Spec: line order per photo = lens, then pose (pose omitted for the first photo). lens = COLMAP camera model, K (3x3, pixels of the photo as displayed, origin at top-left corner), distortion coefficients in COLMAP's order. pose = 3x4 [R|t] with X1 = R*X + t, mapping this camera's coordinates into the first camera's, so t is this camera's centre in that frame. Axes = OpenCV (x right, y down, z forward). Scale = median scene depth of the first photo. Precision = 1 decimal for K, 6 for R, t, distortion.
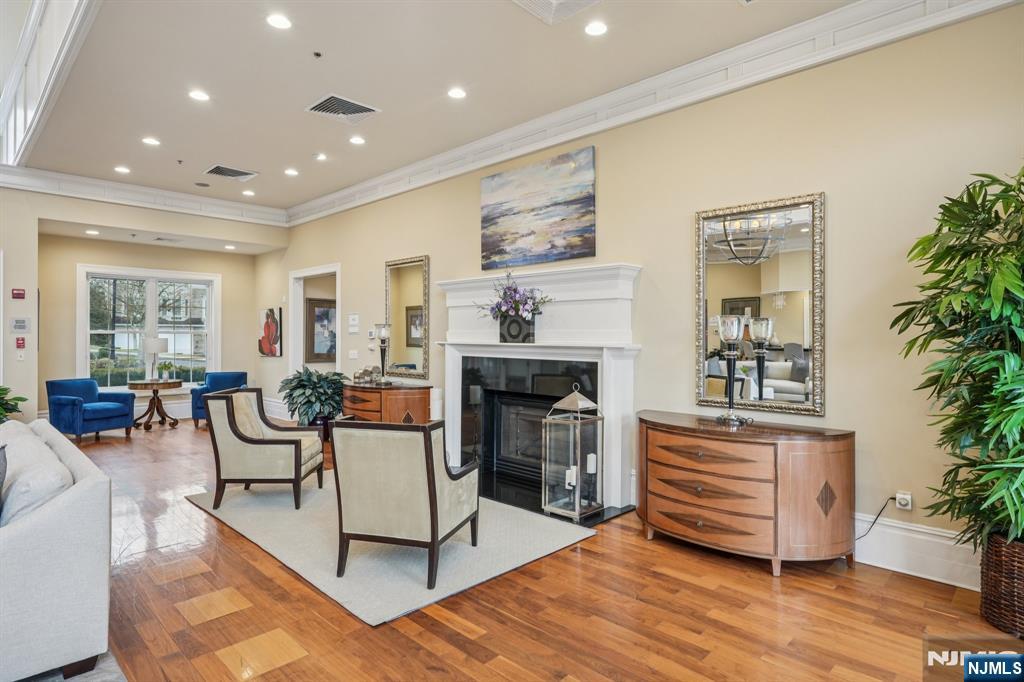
lens RADIAL K [[563.1, 0, 513.3], [0, 563.1, 339.1], [0, 0, 1]] dist [0.001999, 0.000337]
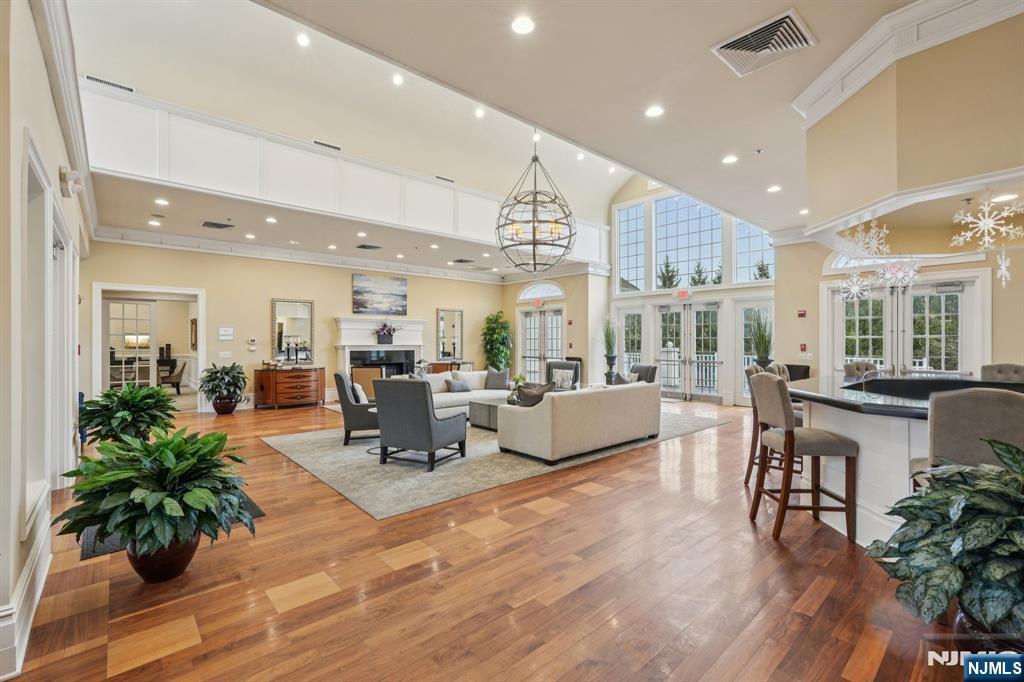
lens RADIAL K [[448.9, 0, 512.9], [0, 448.9, 340.8], [0, 0, 1]] dist [-0.000445, -0.000008]
pose [[0.072275, 0.000750, 0.997384, -2.110562], [0.003965, 0.999992, -0.001039, -0.005617], [-0.997377, 0.004030, 0.072271, 0.242388]]
